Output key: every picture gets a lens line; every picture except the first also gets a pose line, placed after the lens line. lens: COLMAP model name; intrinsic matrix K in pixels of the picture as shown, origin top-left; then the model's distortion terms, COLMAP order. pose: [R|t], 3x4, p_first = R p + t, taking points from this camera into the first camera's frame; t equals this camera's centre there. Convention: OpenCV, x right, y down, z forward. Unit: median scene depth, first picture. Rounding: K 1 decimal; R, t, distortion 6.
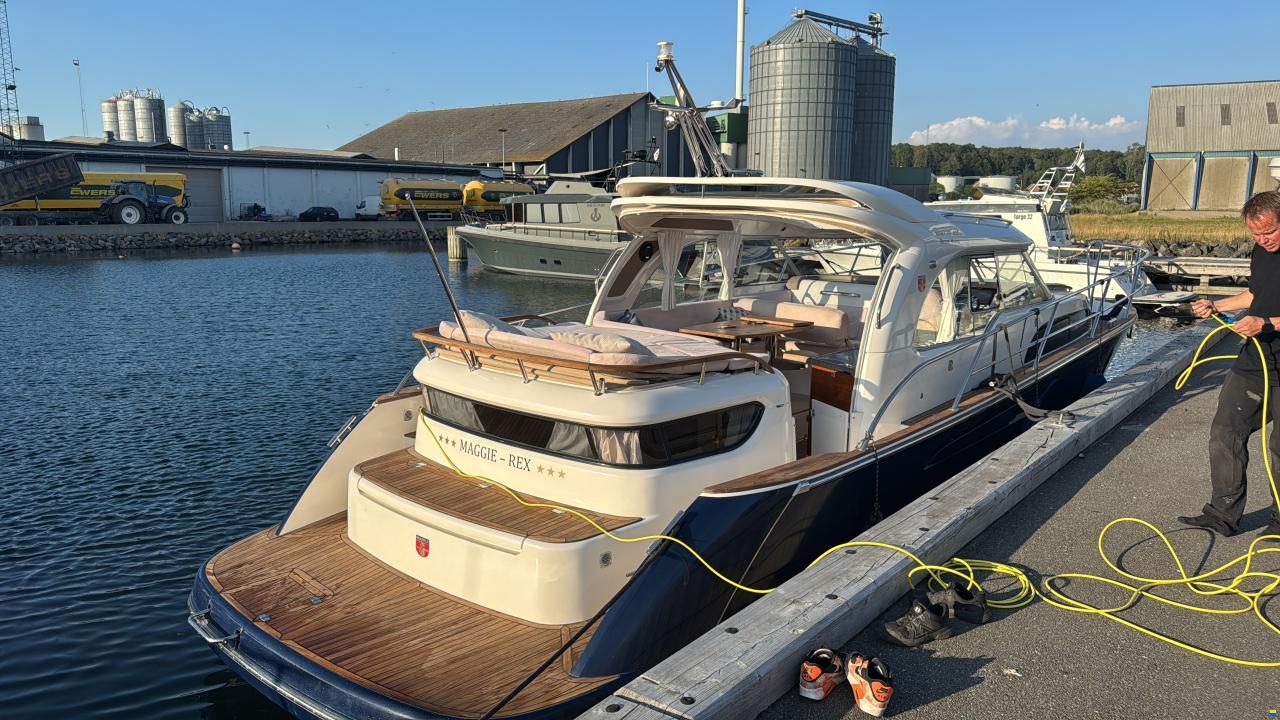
lens RADIAL K [[988.4, 0, 639.2], [0, 988.4, 445.0], [0, 0, 1]] dist [0.134380, -0.212707]
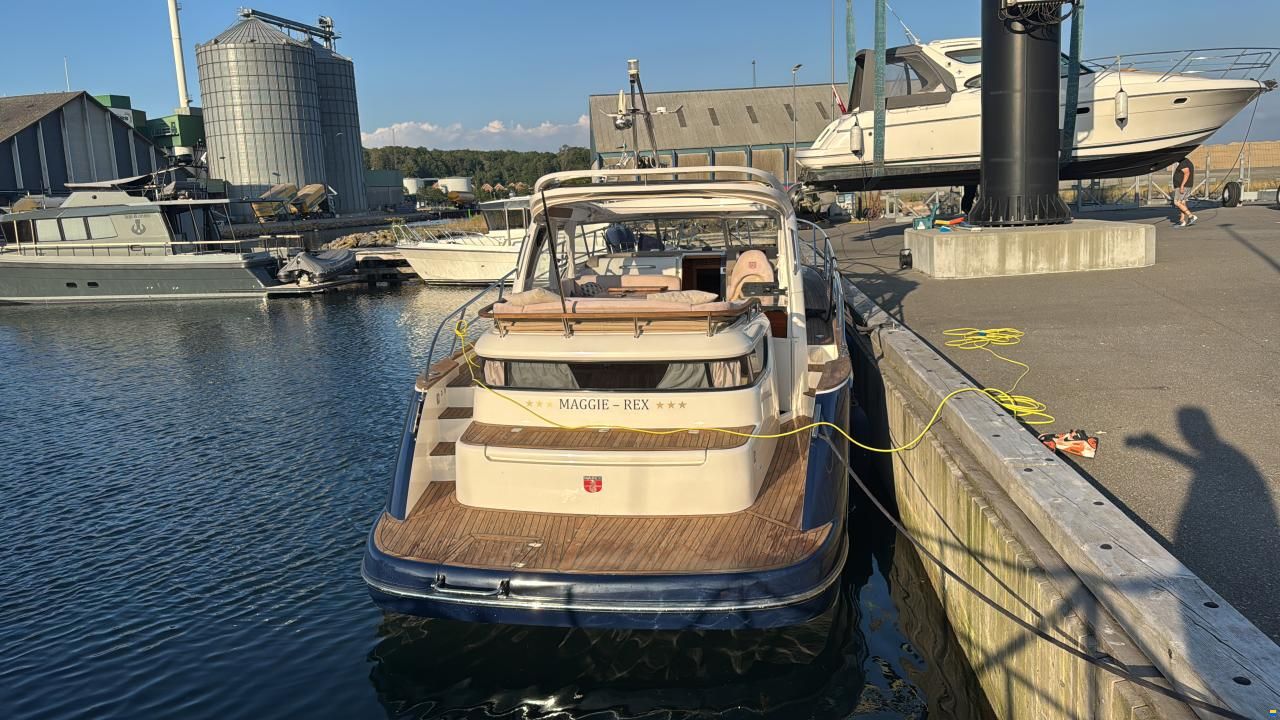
lens RADIAL K [[1042.2, 0, 639.3], [0, 1042.2, 414.0], [0, 0, 1]] dist [0.156562, -0.239410]
pose [[0.828686, -0.158180, 0.536897, -0.133791], [0.182478, 0.983177, 0.008014, 0.003322], [-0.529132, 0.091331, 0.843610, -0.011914]]
